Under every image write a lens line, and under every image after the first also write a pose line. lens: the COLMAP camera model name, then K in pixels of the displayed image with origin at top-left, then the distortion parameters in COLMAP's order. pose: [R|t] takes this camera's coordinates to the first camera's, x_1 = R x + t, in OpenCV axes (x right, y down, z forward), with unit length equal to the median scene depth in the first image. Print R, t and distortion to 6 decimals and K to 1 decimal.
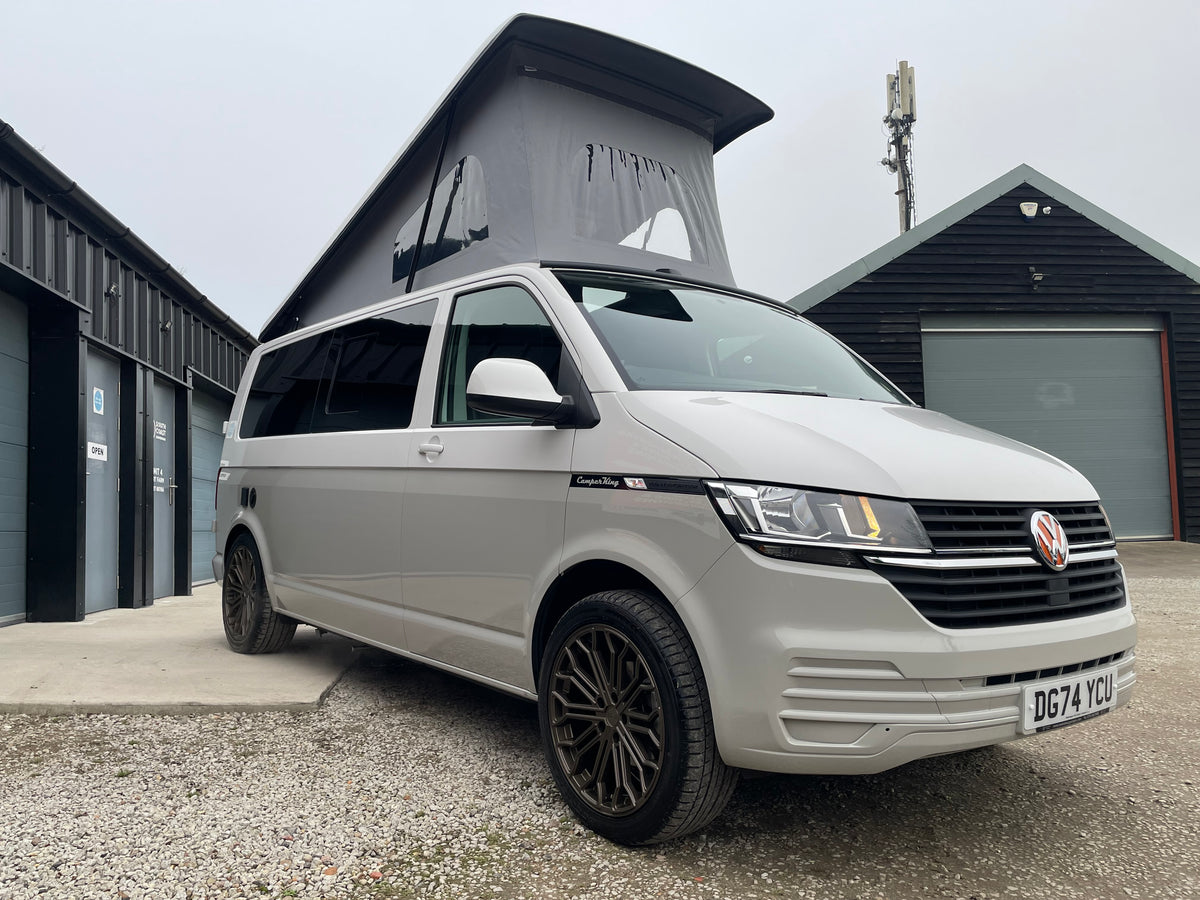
lens RADIAL K [[928.0, 0, 600.0], [0, 928.0, 450.0], [0, 0, 1]] dist [0.075874, -0.095470]
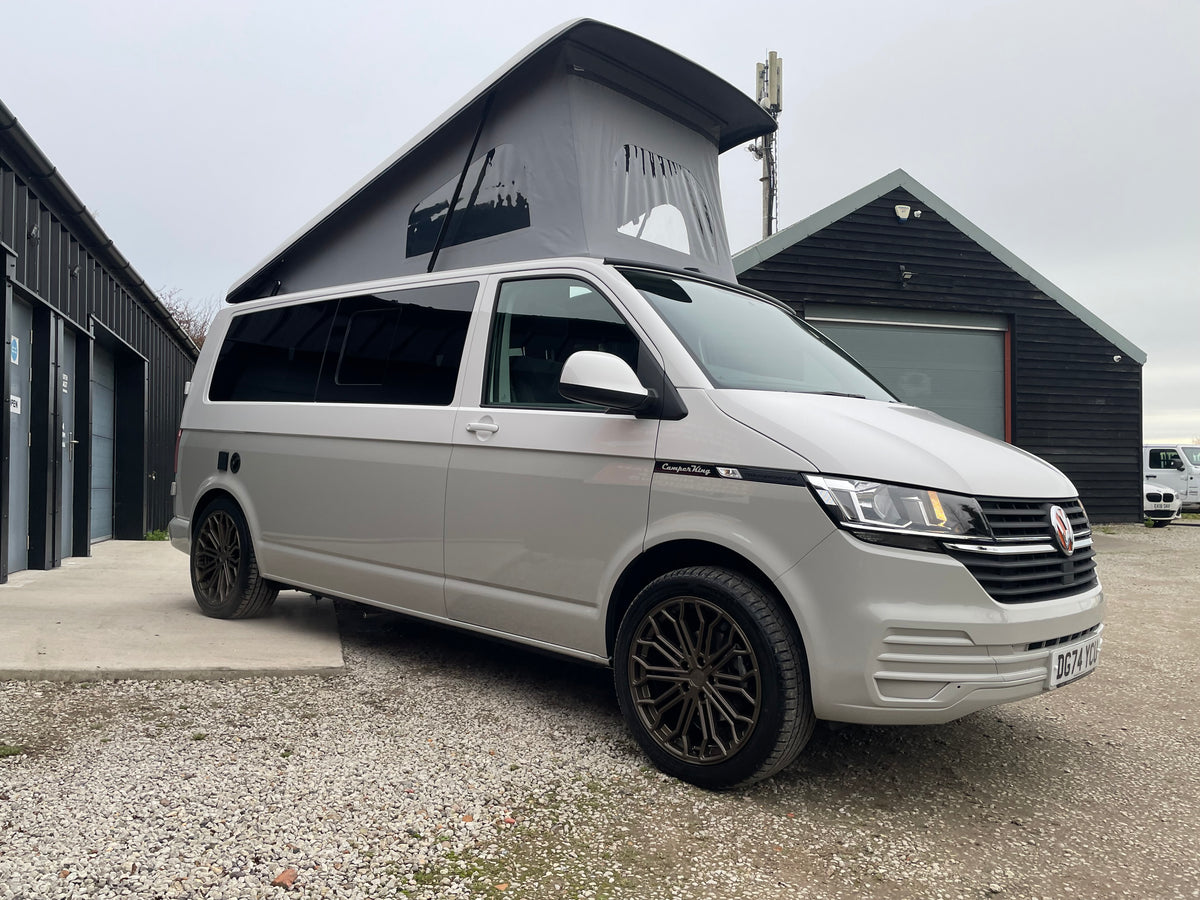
lens RADIAL K [[928.0, 0, 600.0], [0, 928.0, 450.0], [0, 0, 1]] dist [0.075874, -0.095470]
pose [[0.984392, 0.033917, 0.172689, -0.287335], [-0.040582, 0.998556, 0.035209, -0.023045], [-0.171245, -0.041667, 0.984347, -0.073607]]
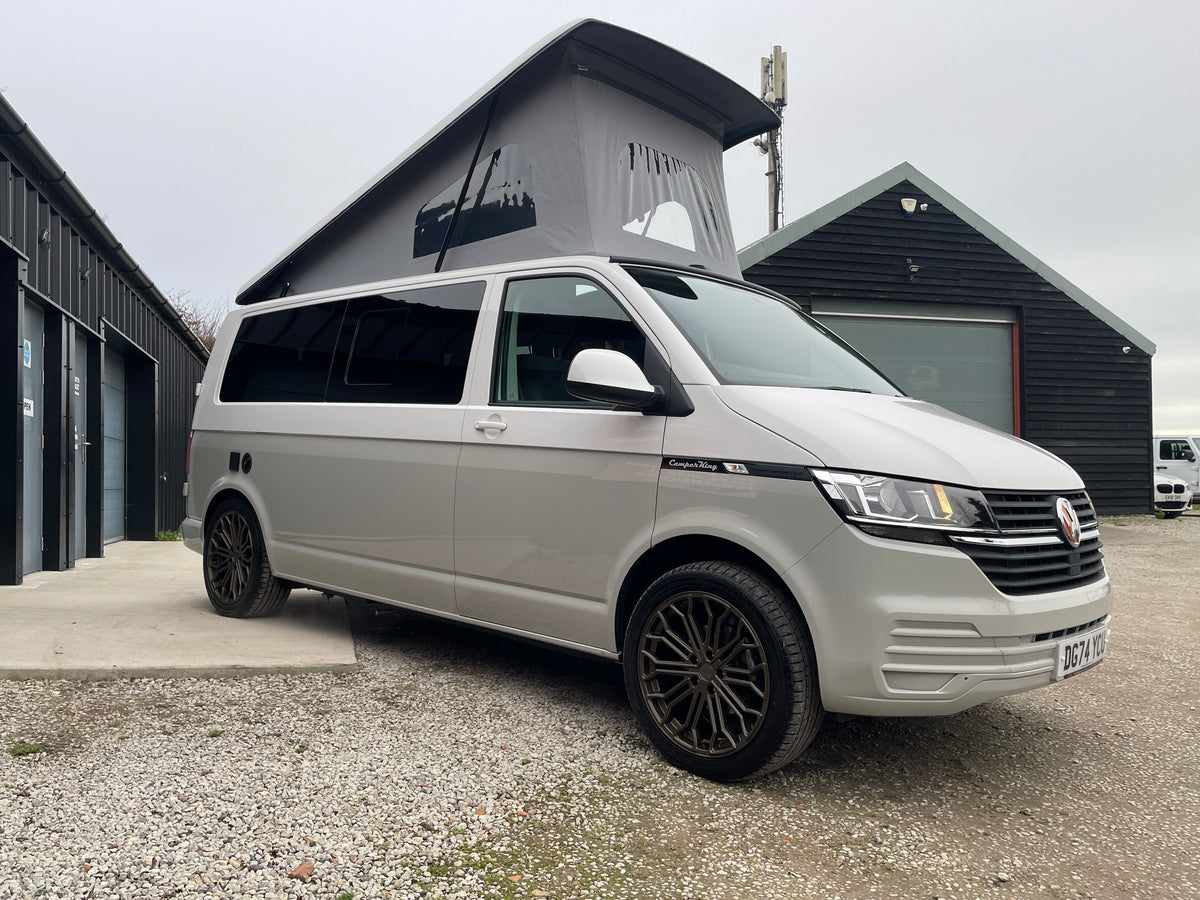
lens RADIAL K [[928.0, 0, 600.0], [0, 928.0, 450.0], [0, 0, 1]] dist [0.075874, -0.095470]
pose [[0.986152, 0.023510, 0.164171, -0.288367], [-0.030307, 0.998779, 0.039023, -0.023613], [-0.163053, -0.043459, 0.985660, -0.083206]]
